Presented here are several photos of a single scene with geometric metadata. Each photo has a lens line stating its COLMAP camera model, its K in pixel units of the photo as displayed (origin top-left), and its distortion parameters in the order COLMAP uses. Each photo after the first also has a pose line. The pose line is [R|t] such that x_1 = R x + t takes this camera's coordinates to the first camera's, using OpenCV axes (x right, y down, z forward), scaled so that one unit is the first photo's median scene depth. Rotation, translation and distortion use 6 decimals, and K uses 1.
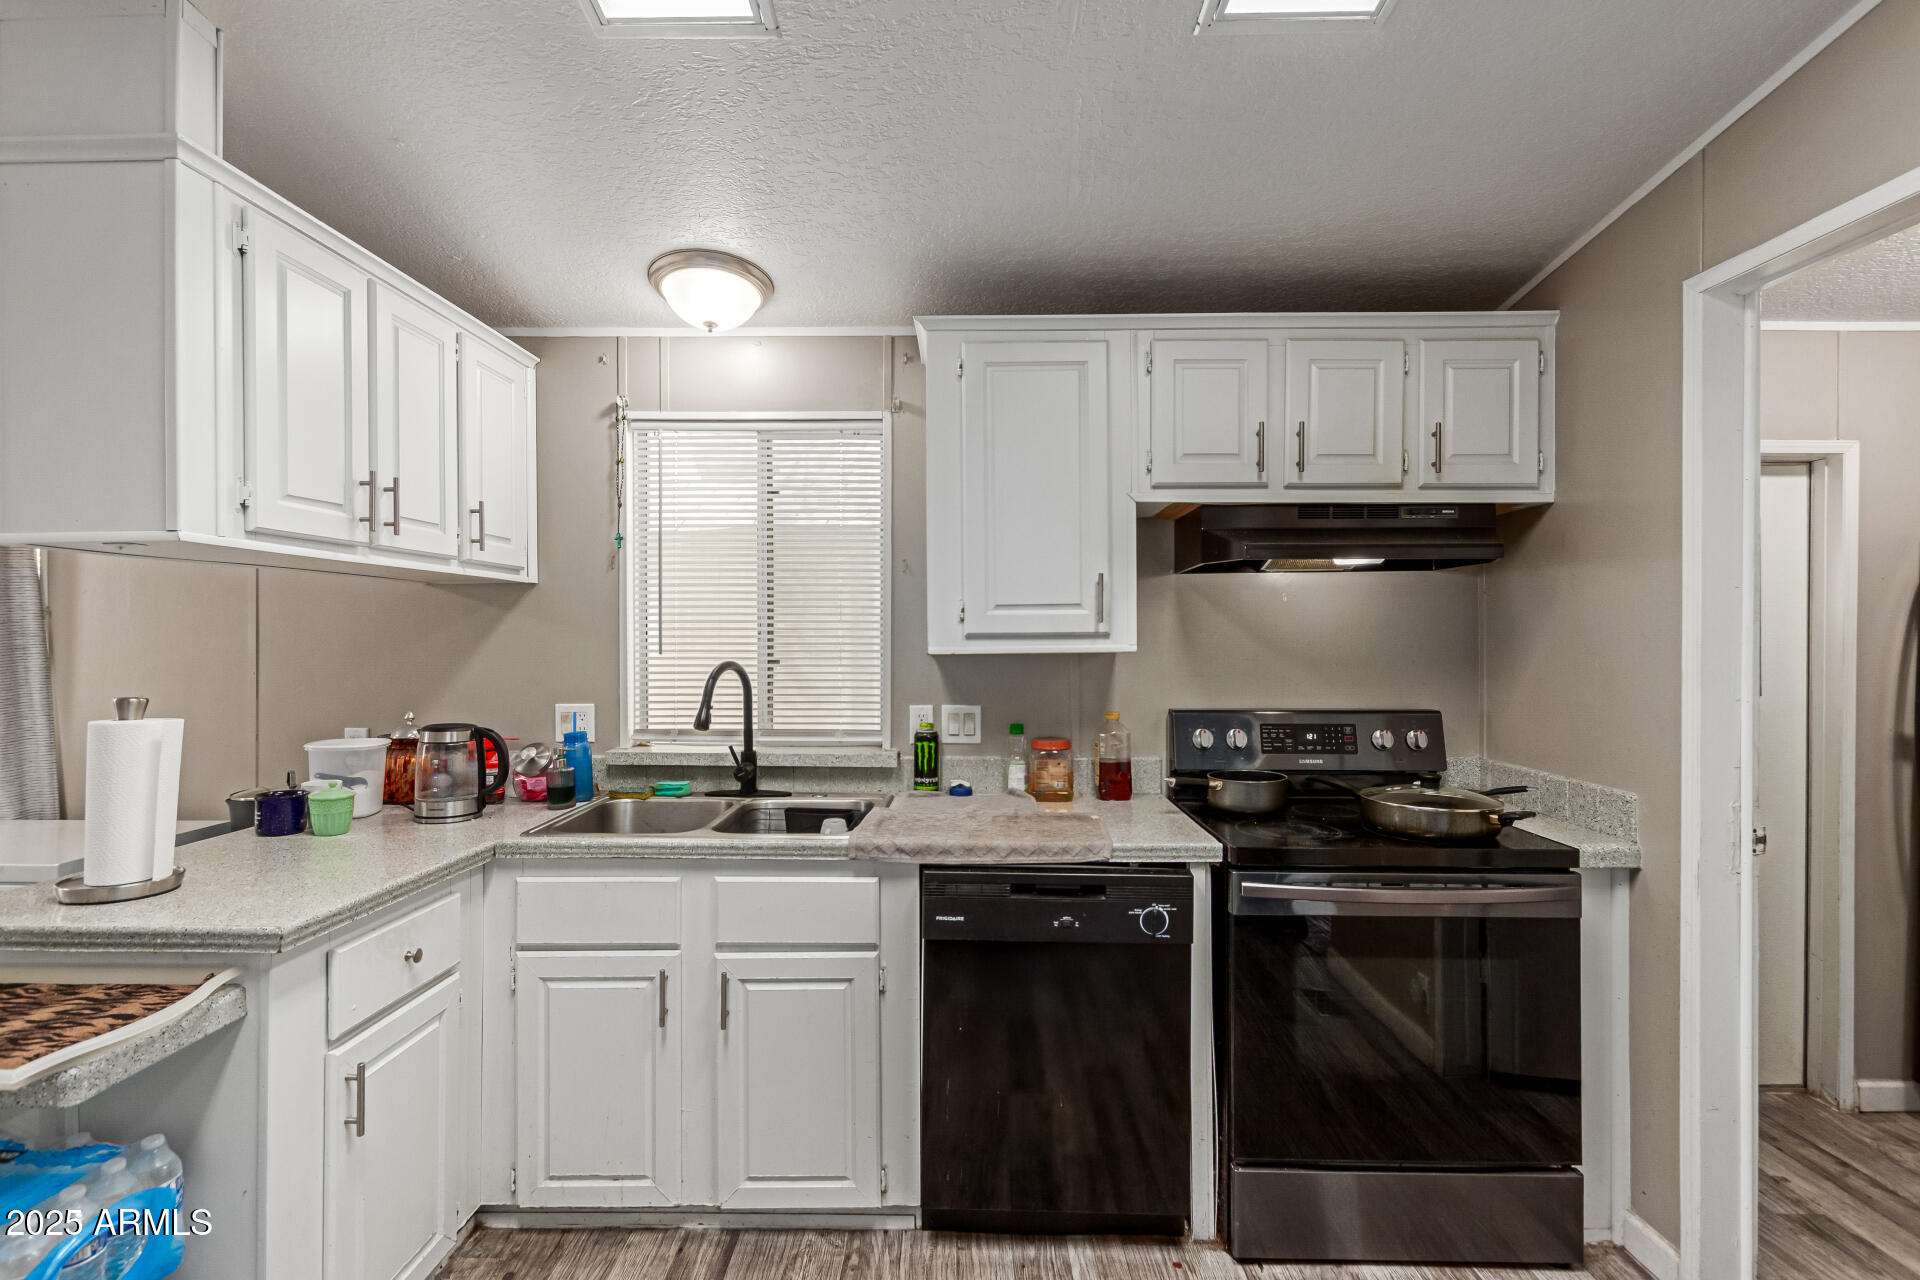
lens RADIAL K [[874.3, 0, 968.4], [0, 874.3, 640.9], [0, 0, 1]] dist [0.013546, -0.003638]
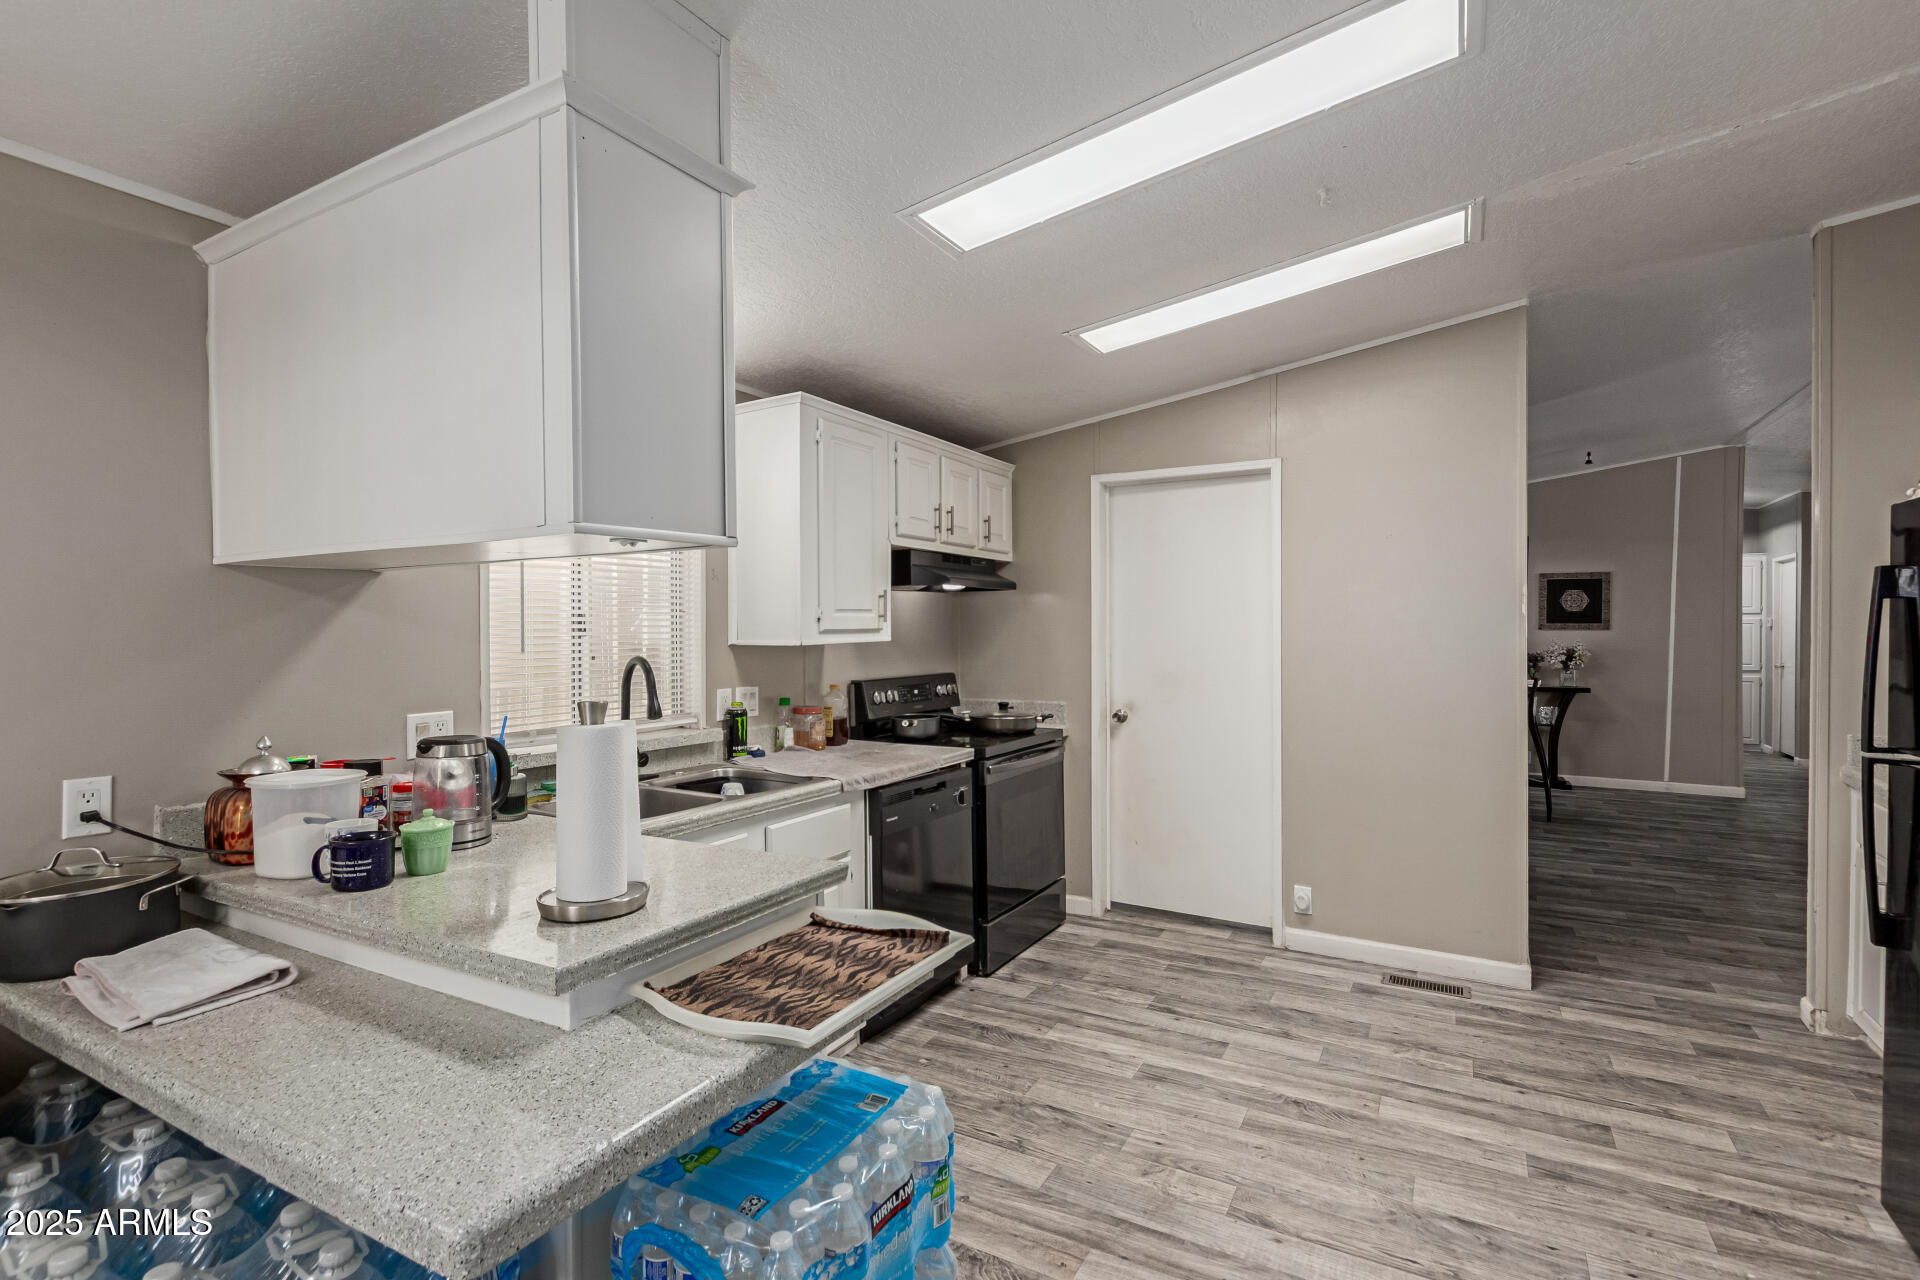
lens RADIAL K [[874.3, 0, 923.2], [0, 874.3, 642.6], [0, 0, 1]] dist [0.013546, -0.003638]
pose [[0.515616, -0.017873, 0.856633, -1.205173], [0.013799, 0.999826, 0.012555, -0.002720], [-0.856709, 0.005347, 0.515773, 0.171162]]
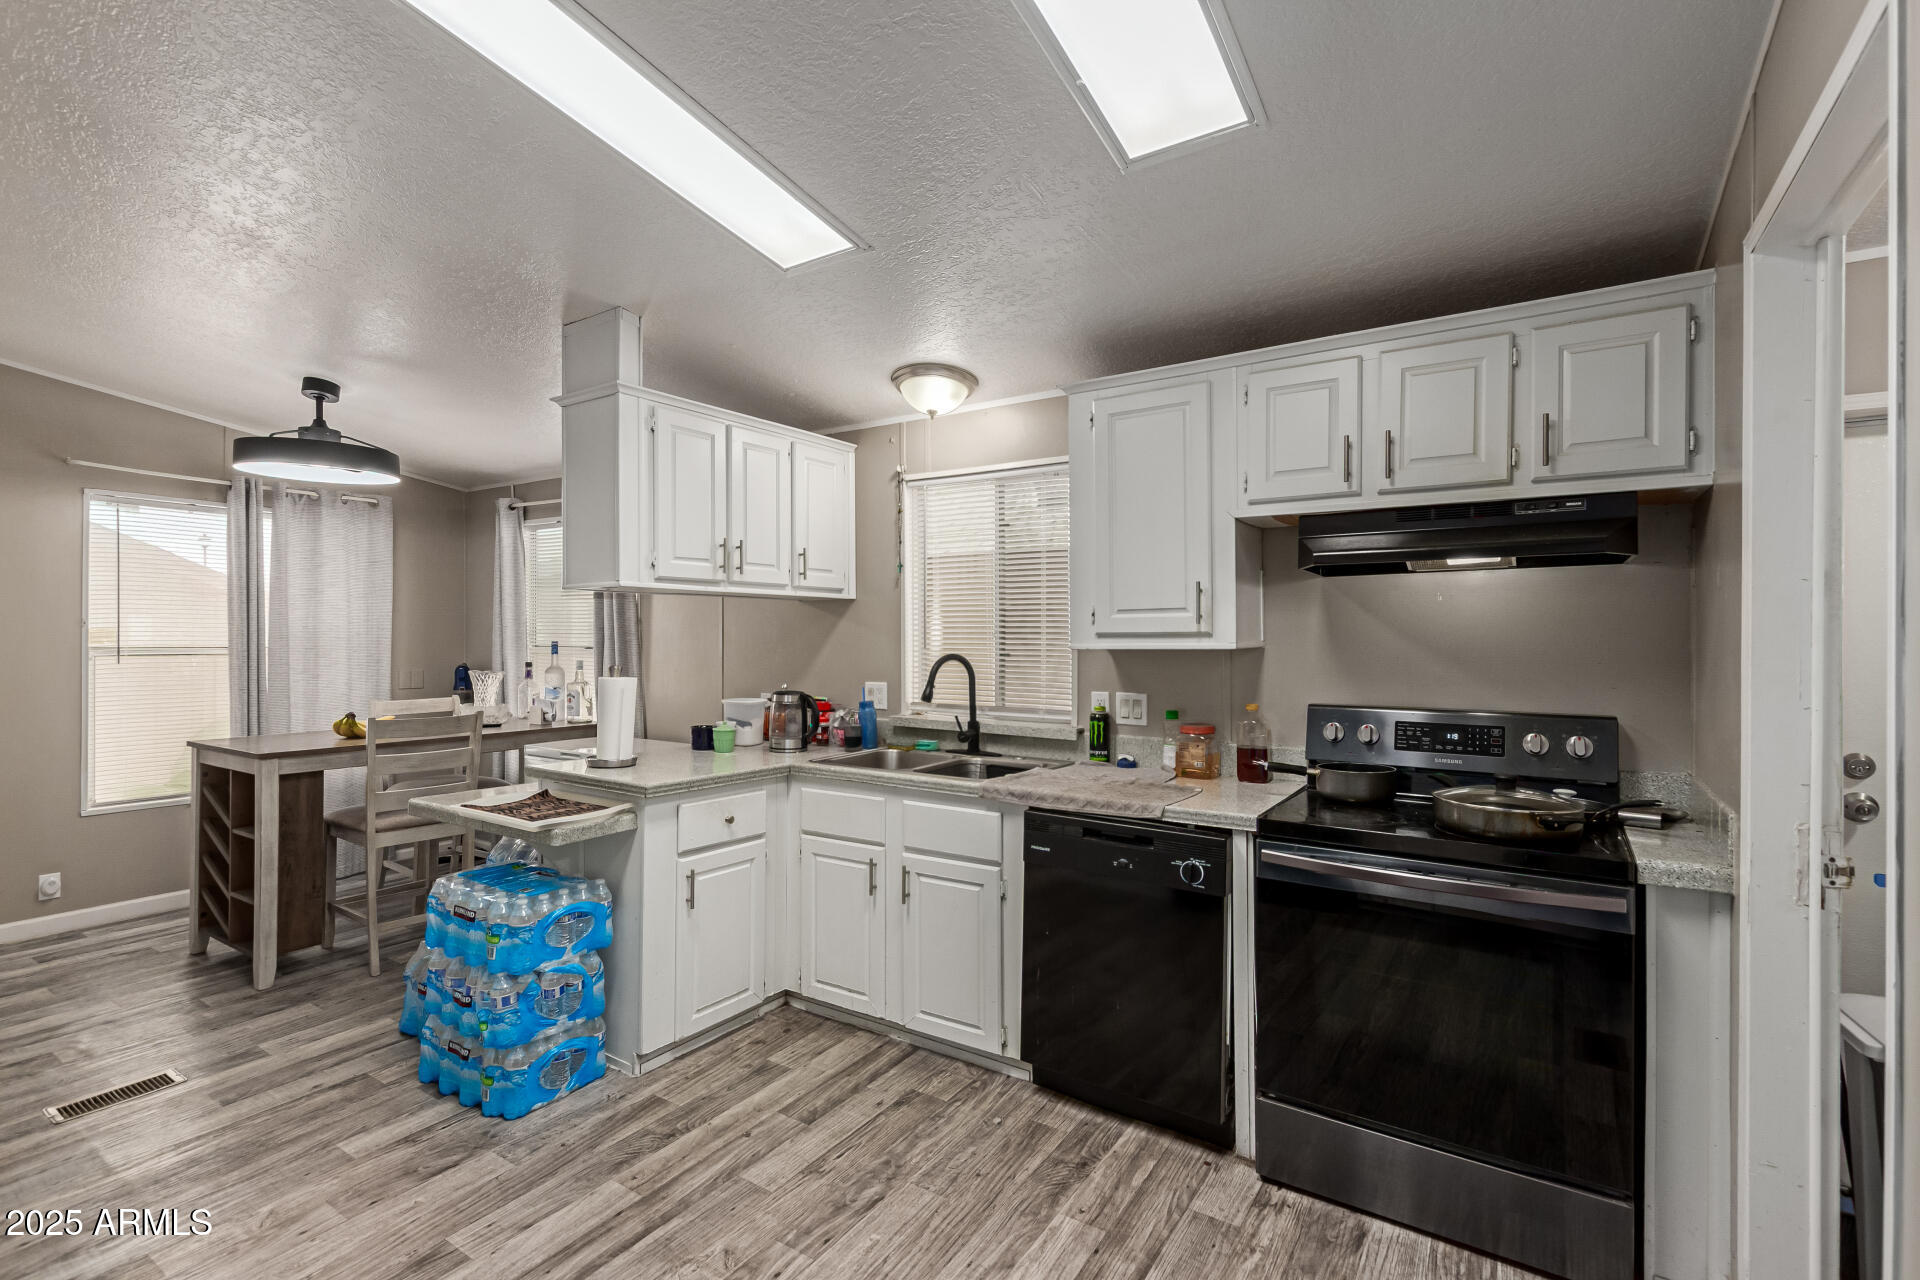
lens RADIAL K [[874.3, 0, 970.1], [0, 874.3, 643.2], [0, 0, 1]] dist [0.013546, -0.003638]
pose [[0.846195, 0.005956, -0.532840, 0.559338], [-0.004516, 0.999982, 0.004006, 0.002088], [0.532854, -0.000984, 0.846207, -0.165770]]
